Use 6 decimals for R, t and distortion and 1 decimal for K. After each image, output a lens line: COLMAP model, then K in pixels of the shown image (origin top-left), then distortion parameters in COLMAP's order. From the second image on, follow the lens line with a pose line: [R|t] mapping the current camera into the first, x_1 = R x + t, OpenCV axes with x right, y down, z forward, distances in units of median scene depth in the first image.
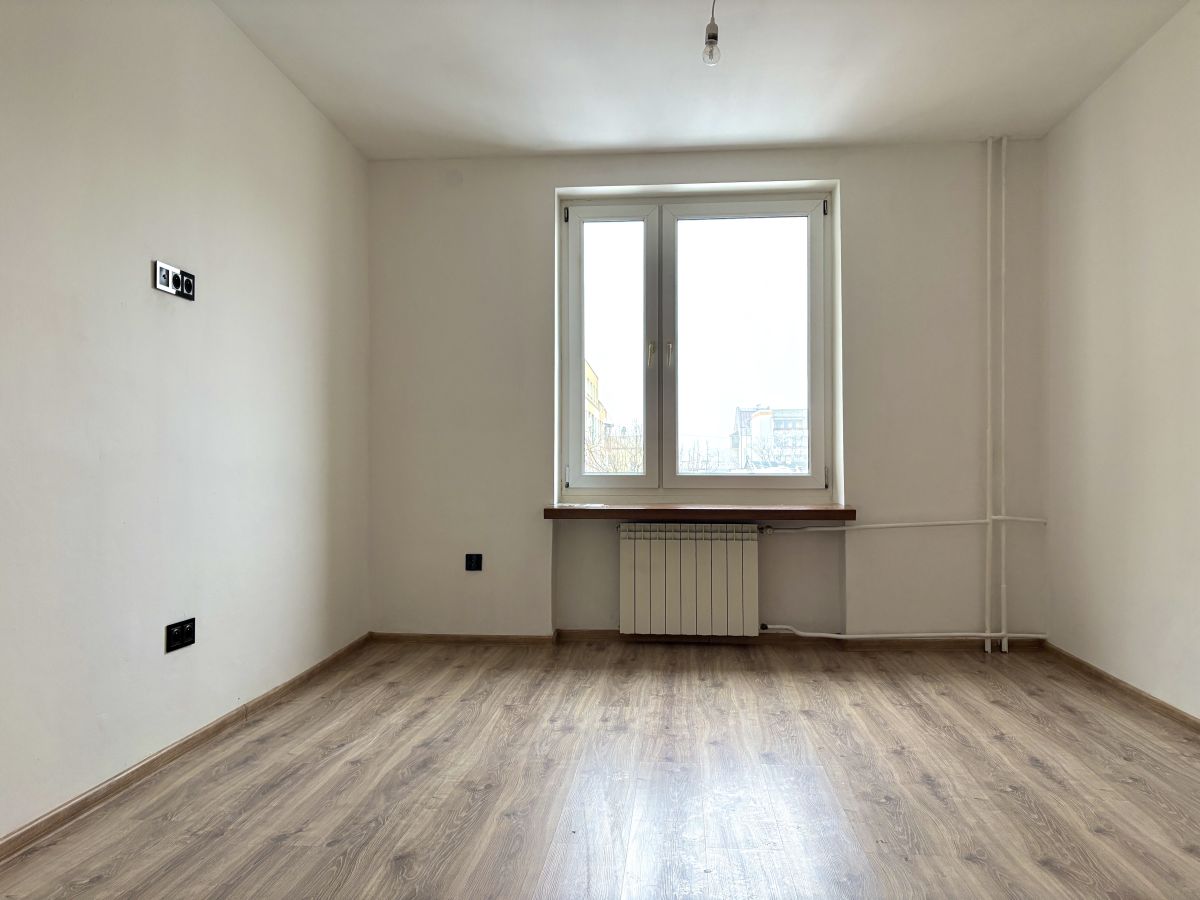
lens RADIAL K [[919.7, 0, 603.3], [0, 919.7, 450.2], [0, 0, 1]] dist [0.048446, -0.040295]
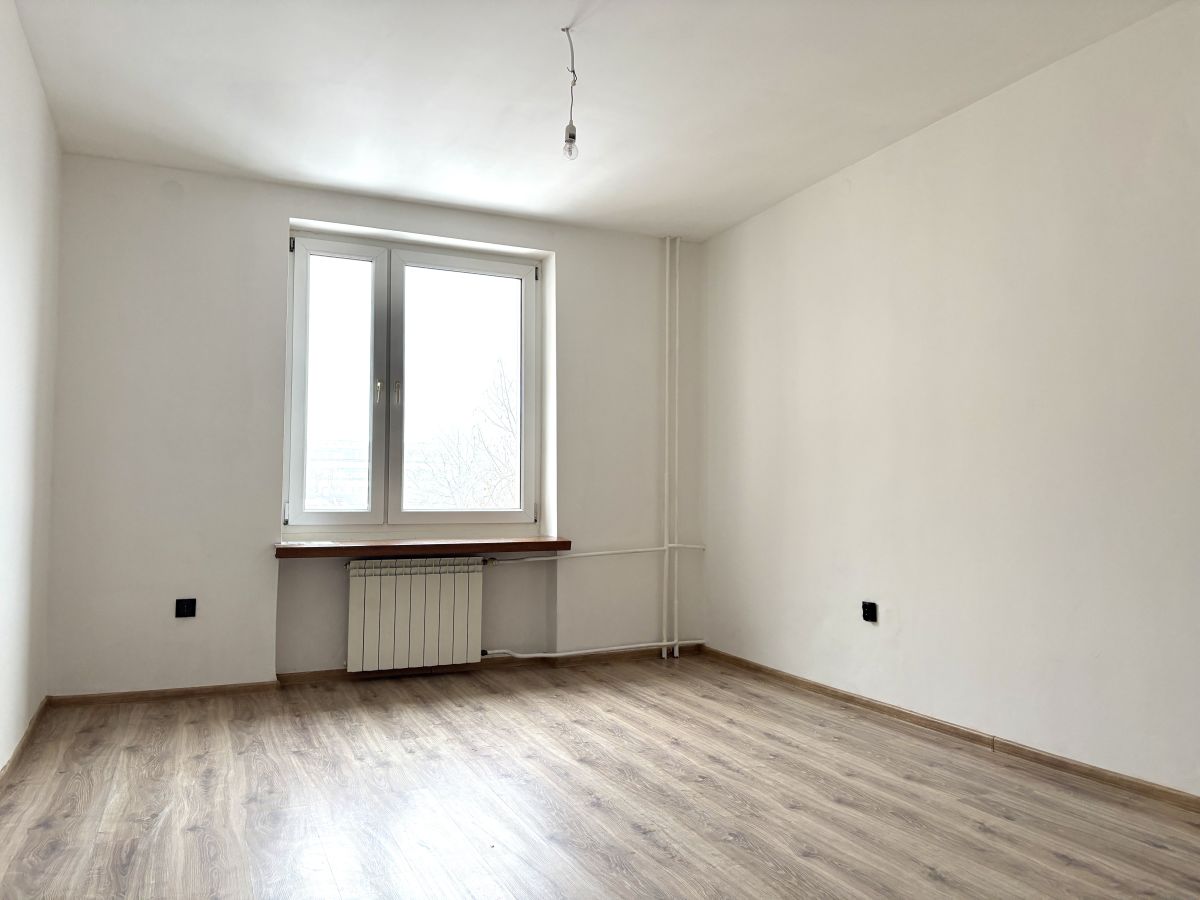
lens RADIAL K [[919.7, 0, 602.6], [0, 919.7, 441.6], [0, 0, 1]] dist [0.048446, -0.040295]
pose [[0.870944, 0.035164, 0.490123, -0.249489], [-0.013433, 0.998767, -0.047788, -0.004682], [-0.491199, 0.035037, 0.870342, -0.010275]]
